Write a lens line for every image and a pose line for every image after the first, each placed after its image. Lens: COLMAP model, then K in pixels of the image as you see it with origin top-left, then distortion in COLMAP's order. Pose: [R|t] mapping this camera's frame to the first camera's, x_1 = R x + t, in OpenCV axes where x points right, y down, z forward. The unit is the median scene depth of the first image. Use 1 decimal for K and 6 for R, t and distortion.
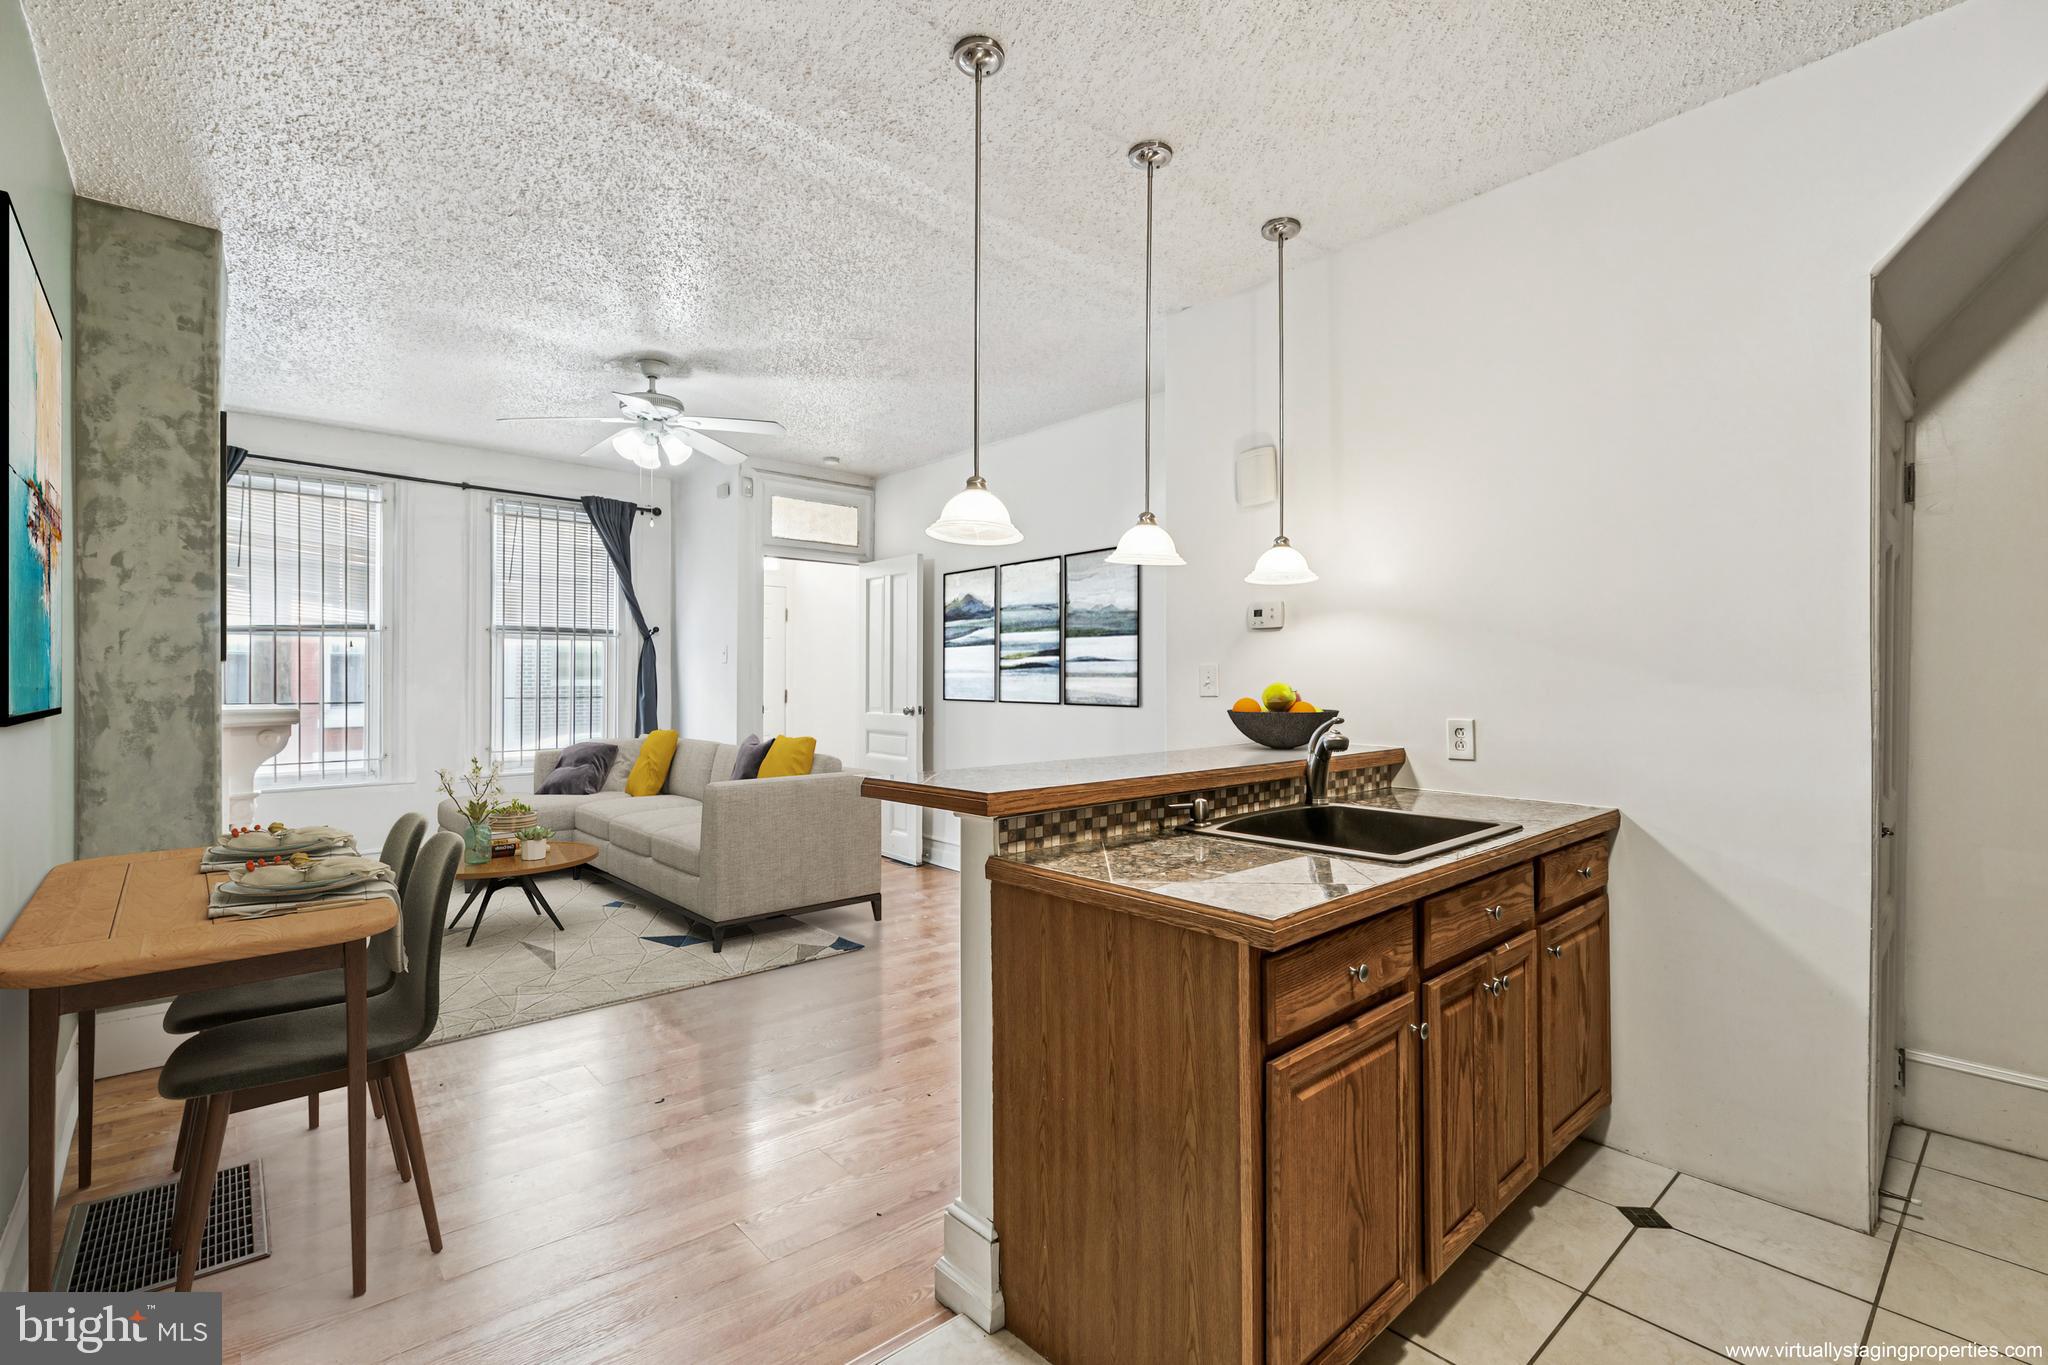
lens RADIAL K [[922.0, 0, 1030.5], [0, 922.0, 678.2], [0, 0, 1]] dist [-0.000736, -0.000467]
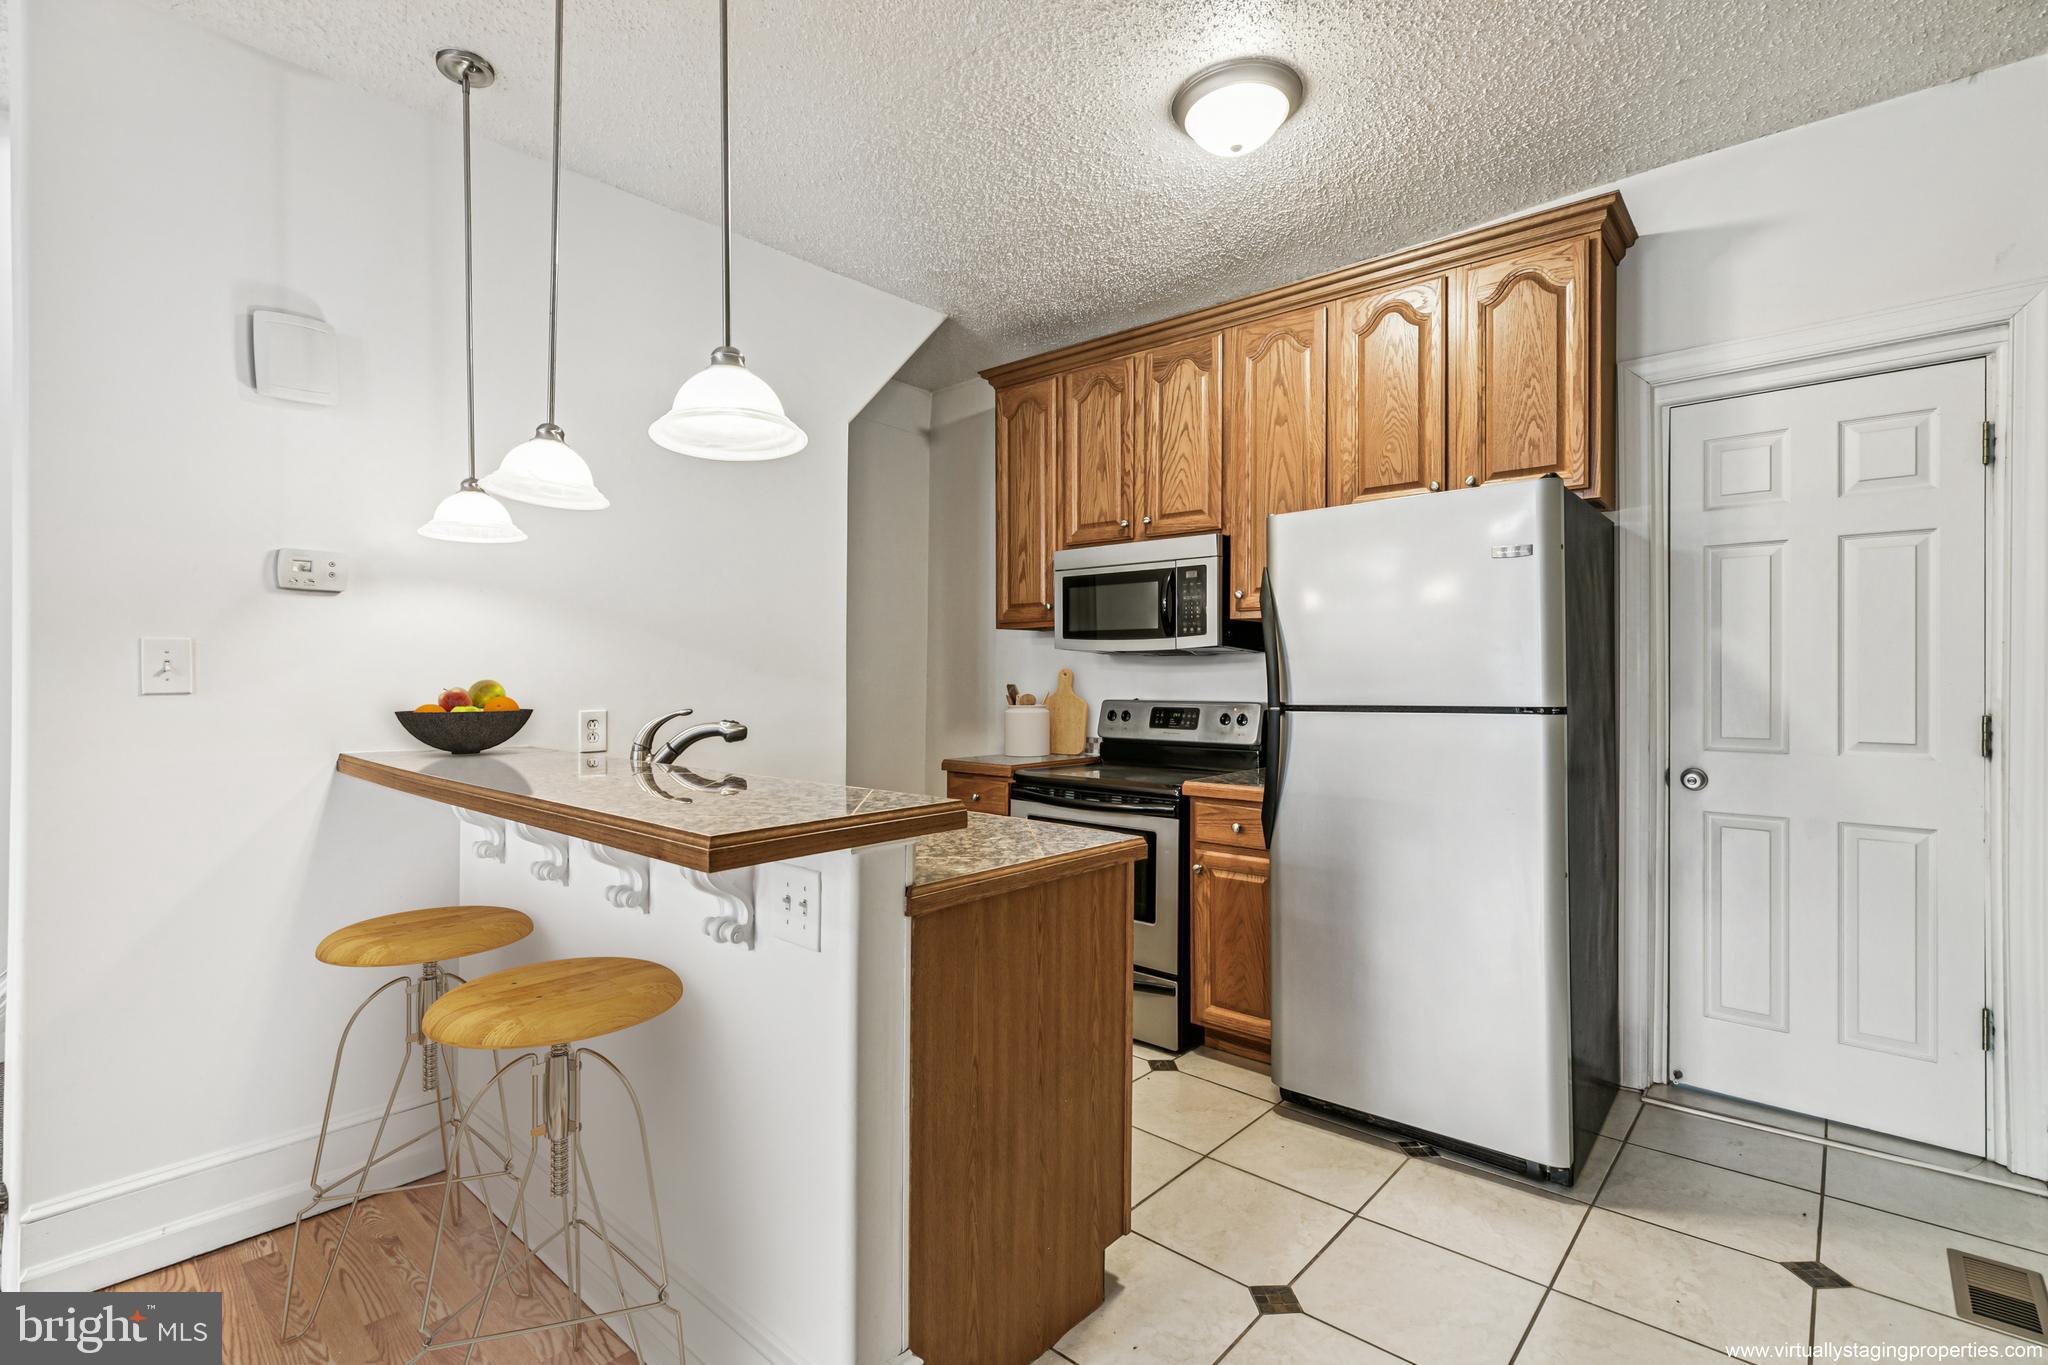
lens RADIAL K [[922.0, 0, 1029.0], [0, 922.0, 681.5], [0, 0, 1]] dist [-0.000736, -0.000467]
pose [[-0.117471, -0.003233, 0.993071, -0.531794], [-0.003851, 0.999989, 0.002800, 0.009305], [-0.993069, -0.003496, -0.117482, 0.630665]]
